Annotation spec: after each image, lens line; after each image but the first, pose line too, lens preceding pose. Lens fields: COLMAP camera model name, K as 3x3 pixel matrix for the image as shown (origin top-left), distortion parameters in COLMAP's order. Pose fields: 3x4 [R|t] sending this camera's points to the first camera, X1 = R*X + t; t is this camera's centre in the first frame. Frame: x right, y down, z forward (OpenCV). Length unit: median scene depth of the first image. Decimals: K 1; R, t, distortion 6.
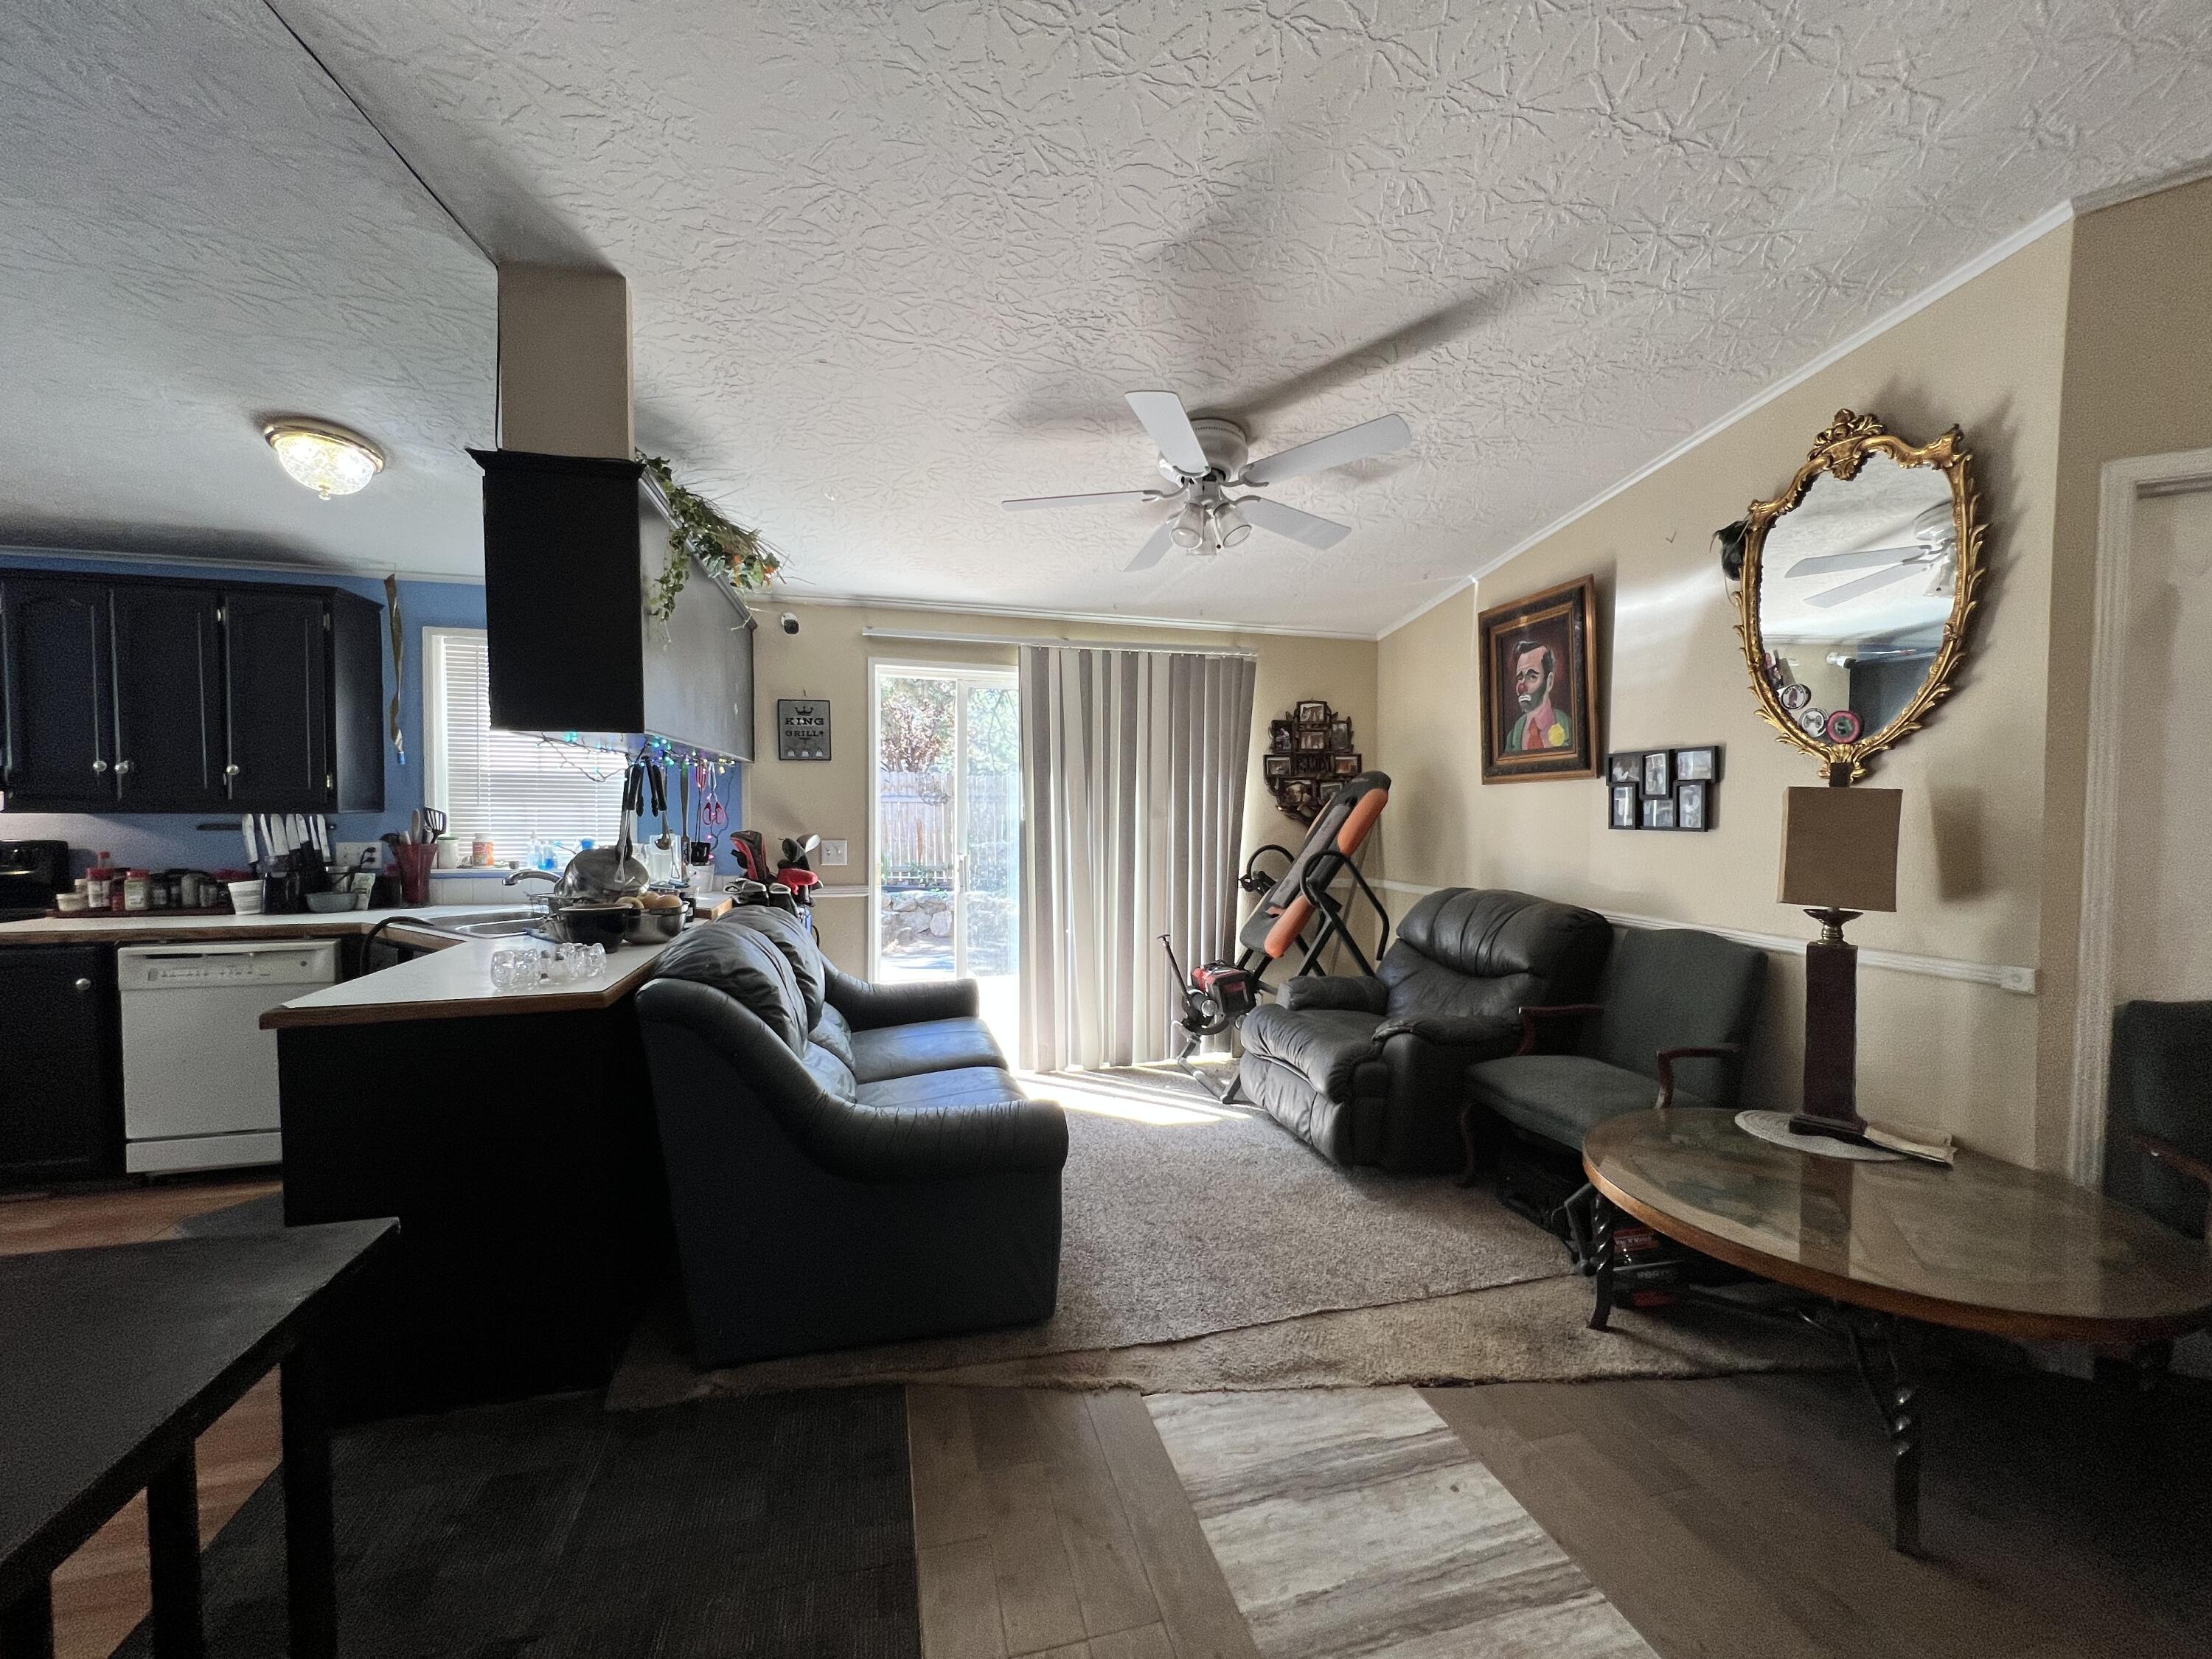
lens RADIAL K [[886.6, 0, 1112.5], [0, 886.6, 835.0], [0, 0, 1]] dist [-0.002292, 0.000212]
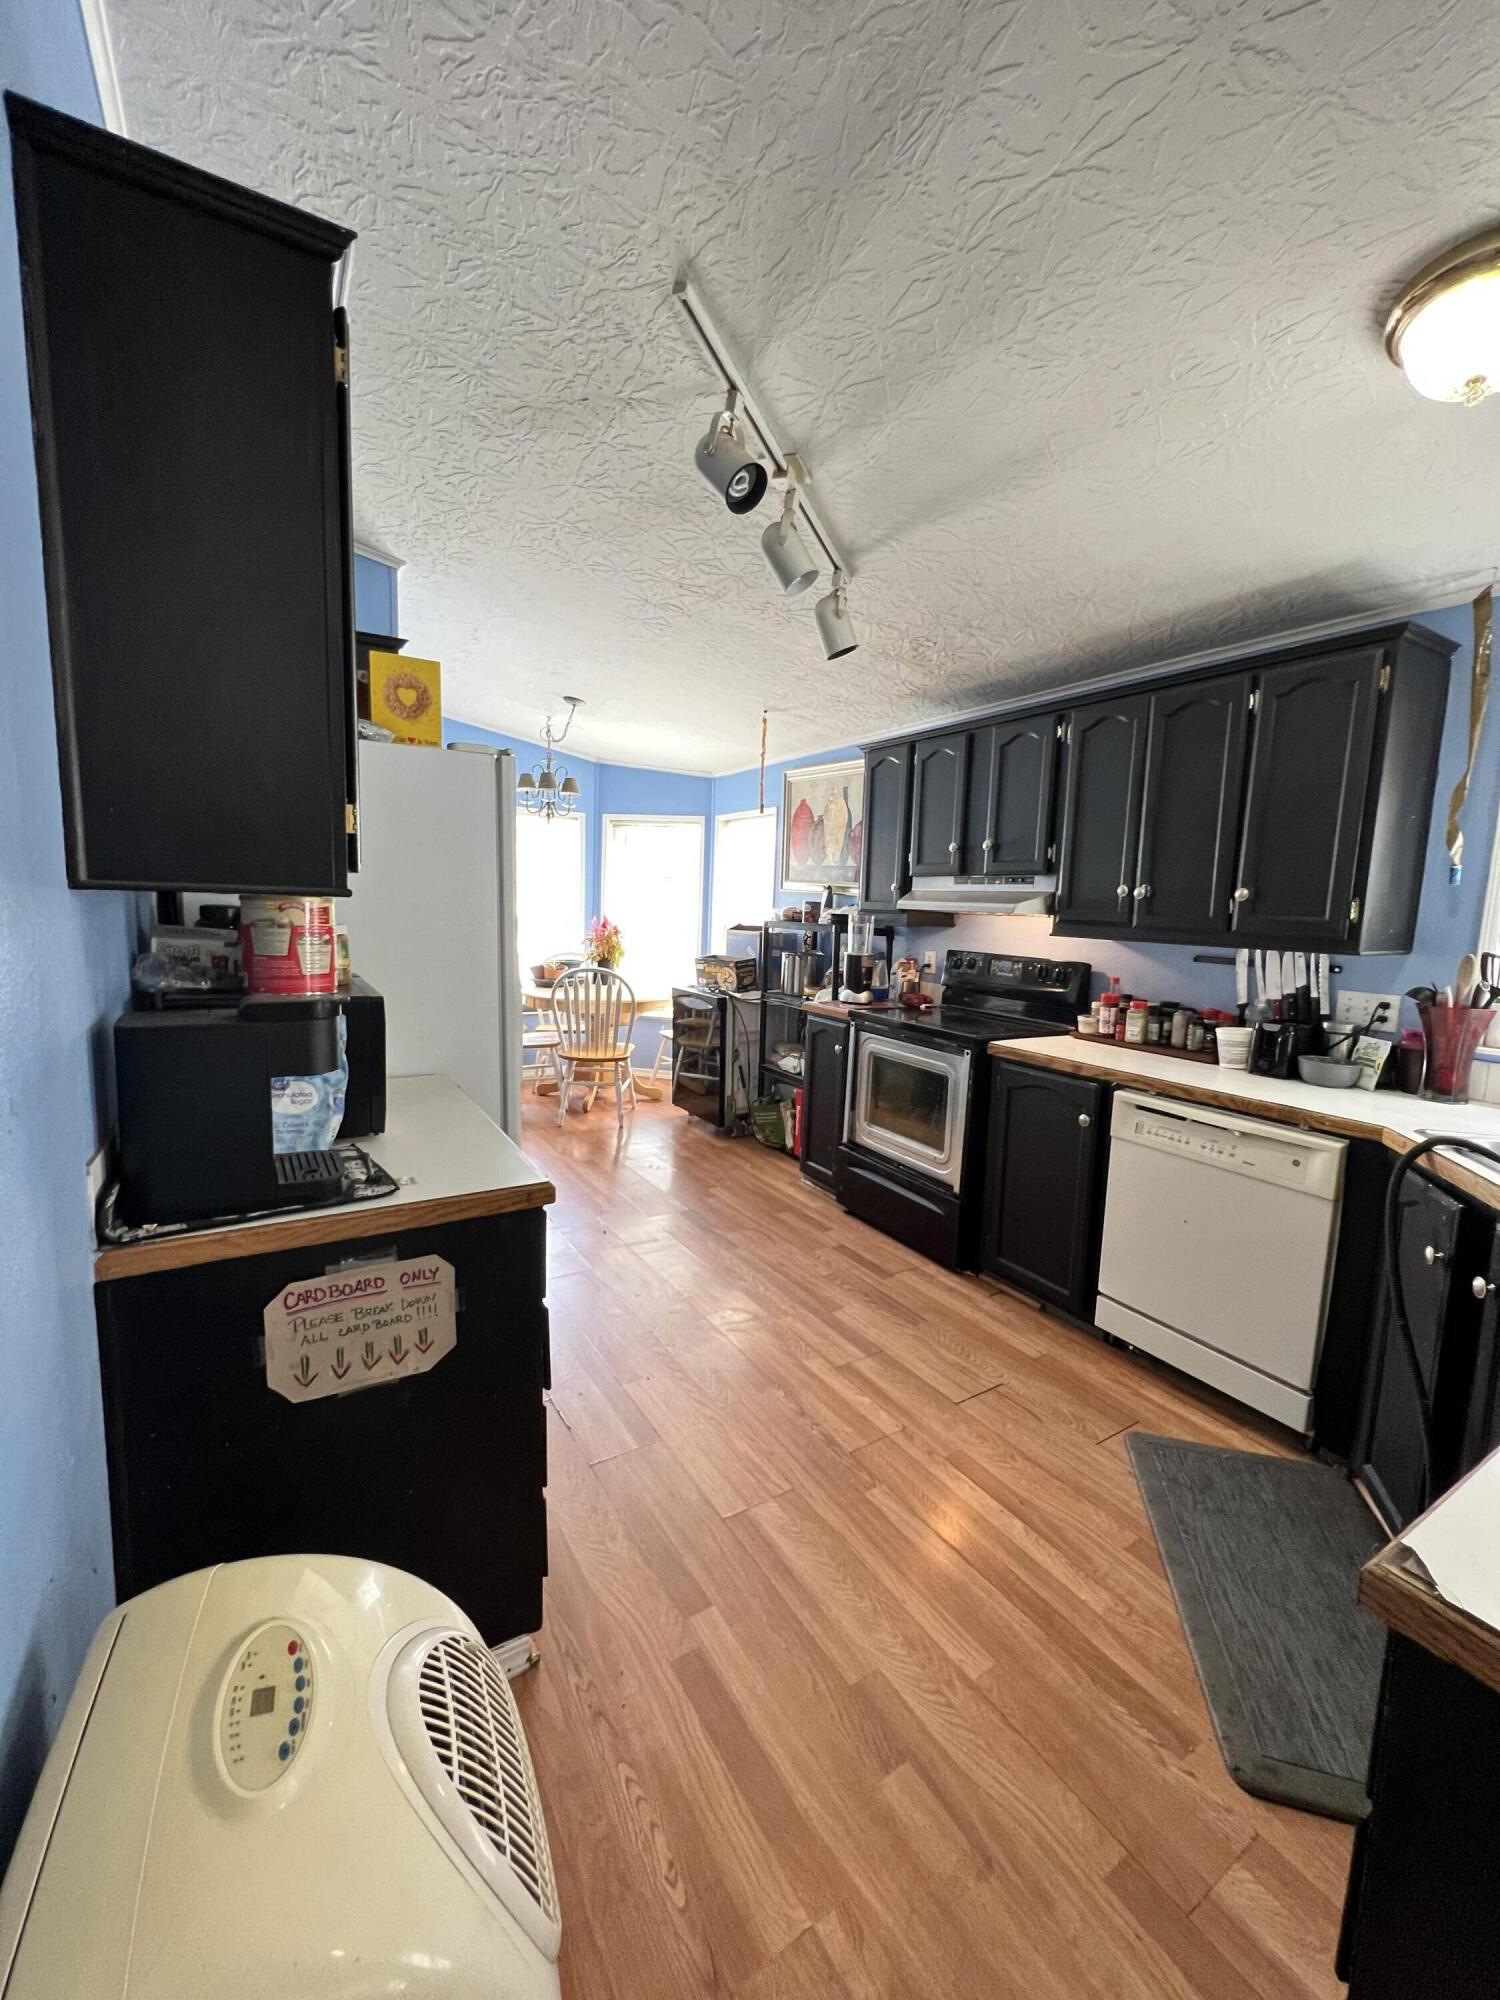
lens RADIAL K [[801.7, 0, 751.1], [0, 801.7, 1003.7], [0, 0, 1]] dist [-0.002292, 0.000212]
pose [[0.285709, 0.124751, -0.950162, -0.396024], [-0.062619, 0.991802, 0.111389, -0.026793], [0.956268, 0.027673, 0.291178, 0.344269]]
